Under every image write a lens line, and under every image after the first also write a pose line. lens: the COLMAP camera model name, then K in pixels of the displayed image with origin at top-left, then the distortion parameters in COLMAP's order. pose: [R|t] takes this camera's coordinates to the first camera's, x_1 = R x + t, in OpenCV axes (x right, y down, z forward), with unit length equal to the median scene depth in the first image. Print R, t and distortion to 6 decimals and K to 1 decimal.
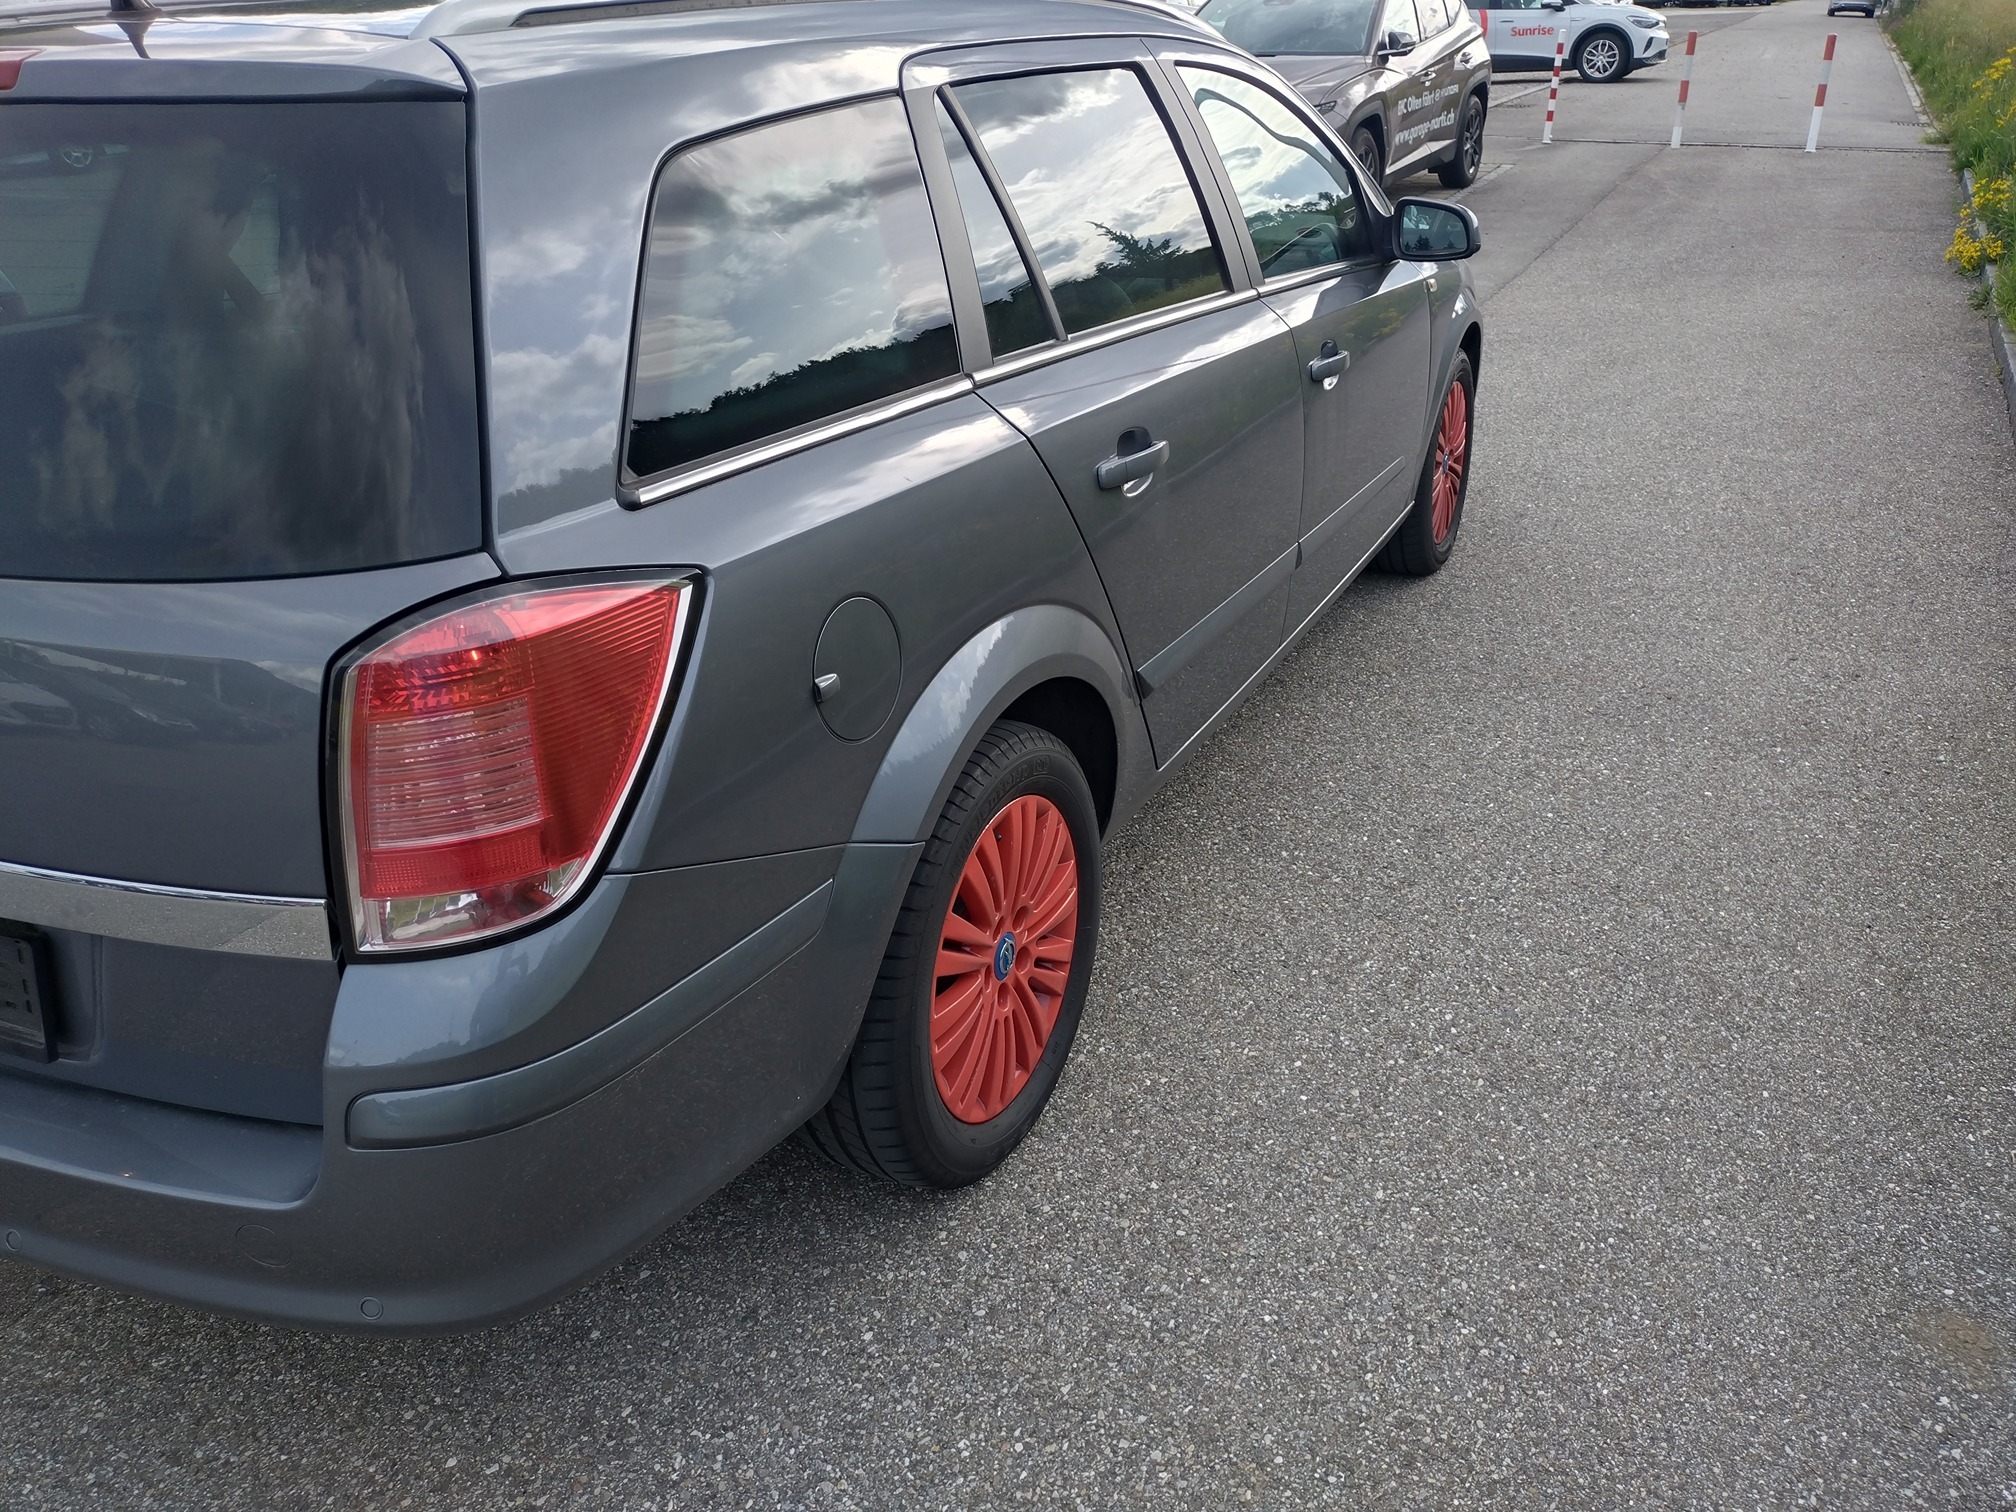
lens RADIAL K [[1512.3, 0, 1074.3], [0, 1512.3, 773.3], [0, 0, 1]] dist [0.056169, -0.042993]
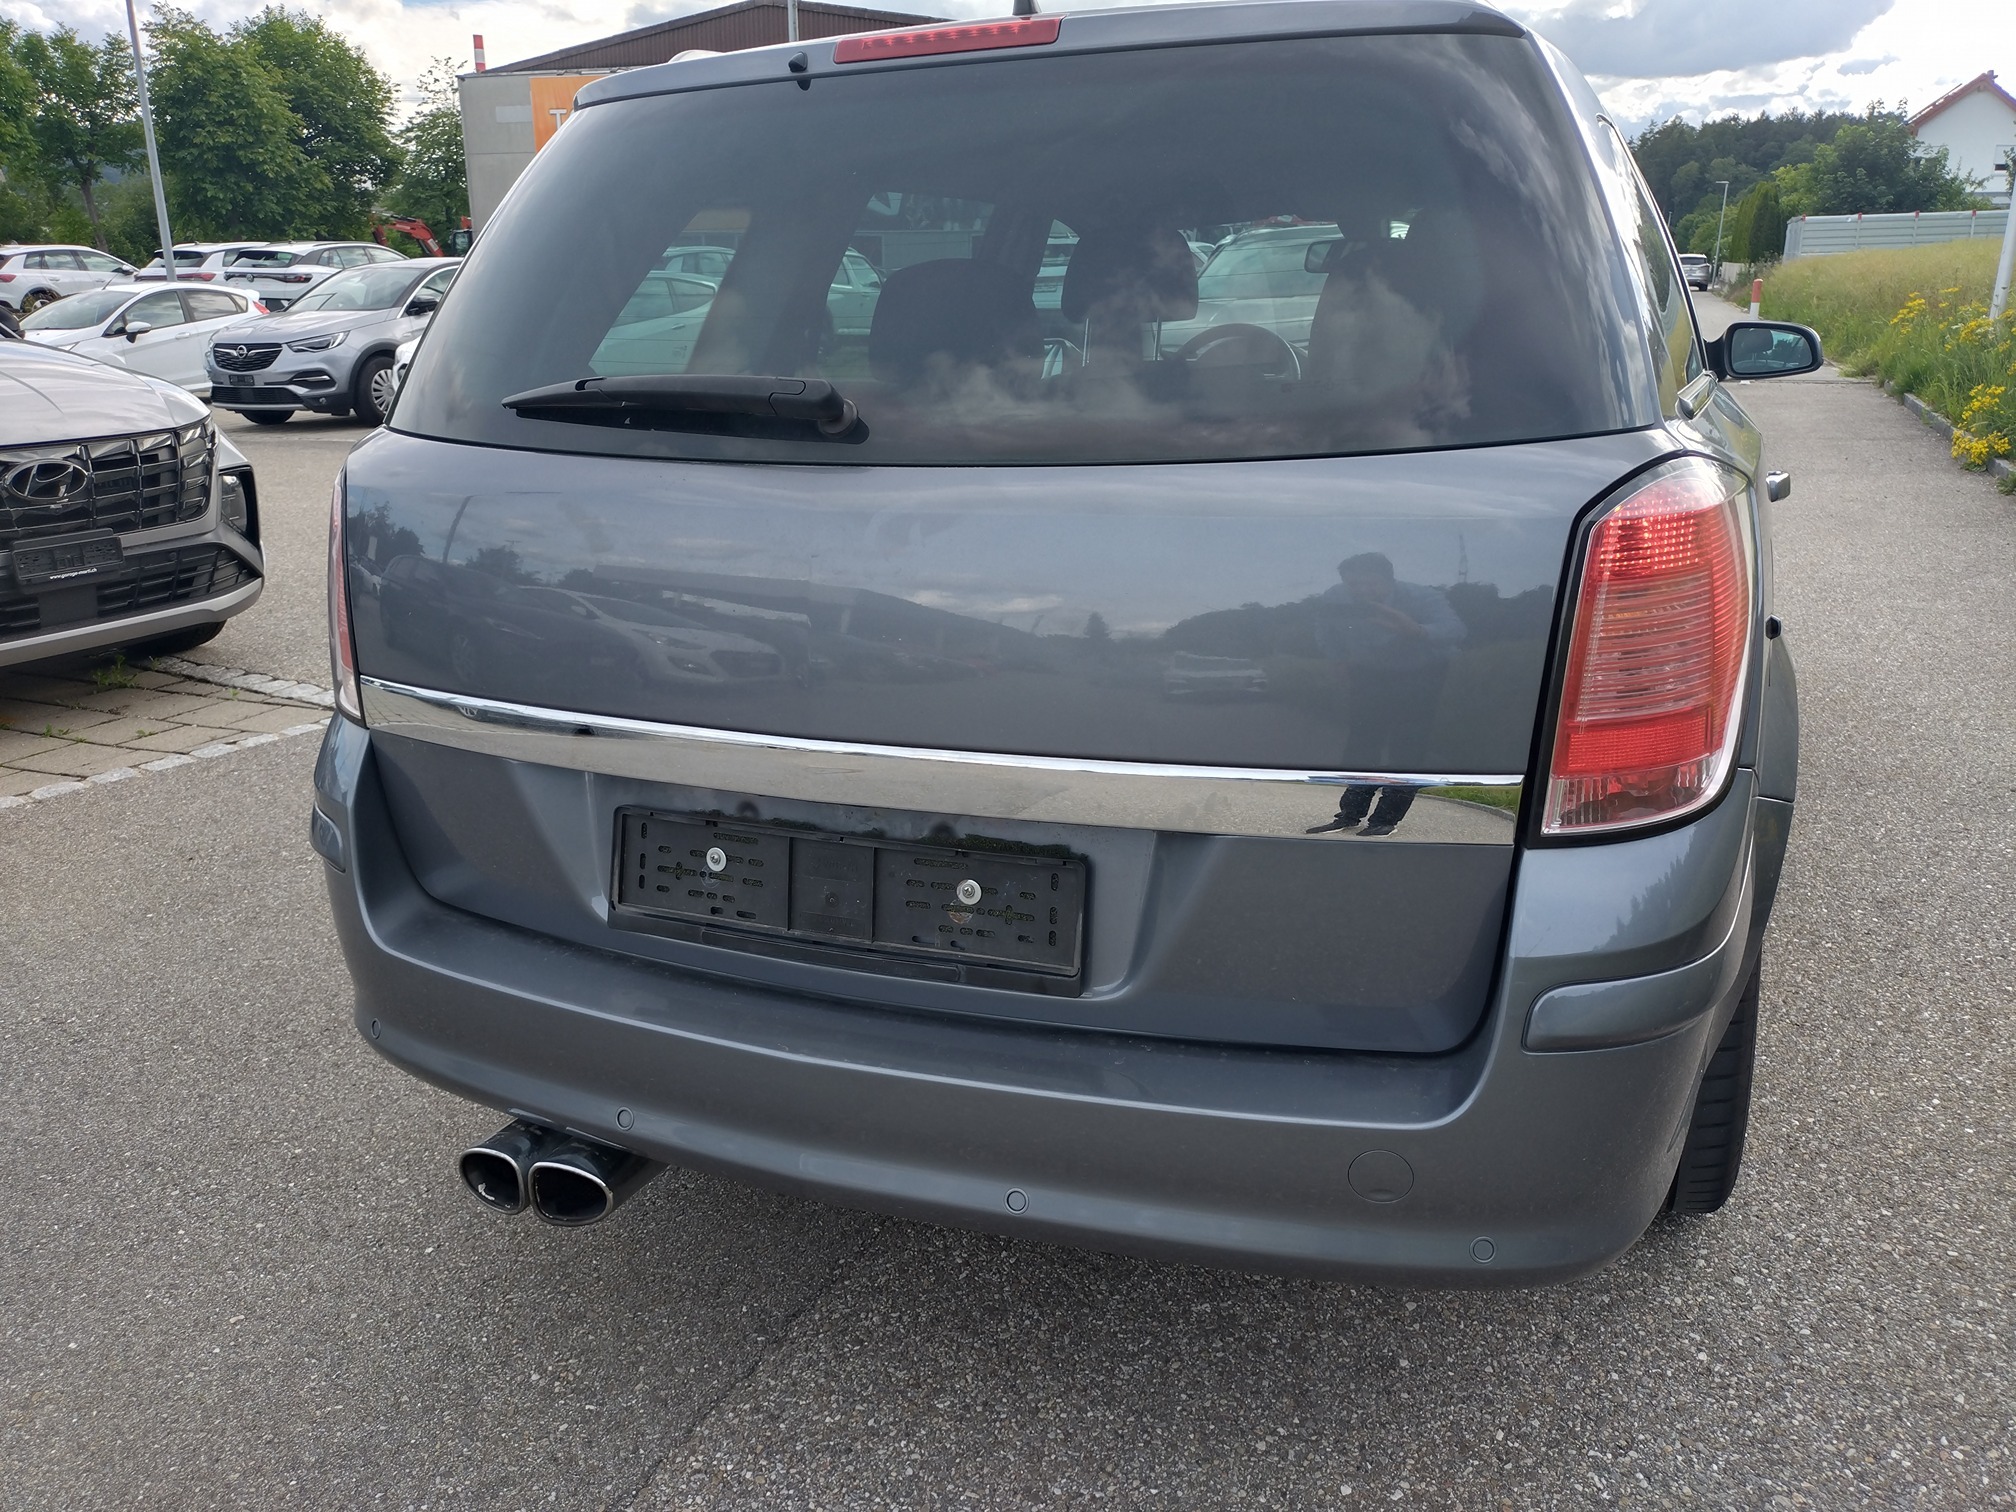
lens RADIAL K [[1512.3, 0, 961.9], [0, 1512.3, 801.7], [0, 0, 1]] dist [0.056169, -0.042993]
pose [[0.998621, -0.023405, 0.046992, -0.495076], [0.030499, 0.987219, -0.156423, 0.134817], [-0.042730, 0.157640, 0.986572, 0.040756]]
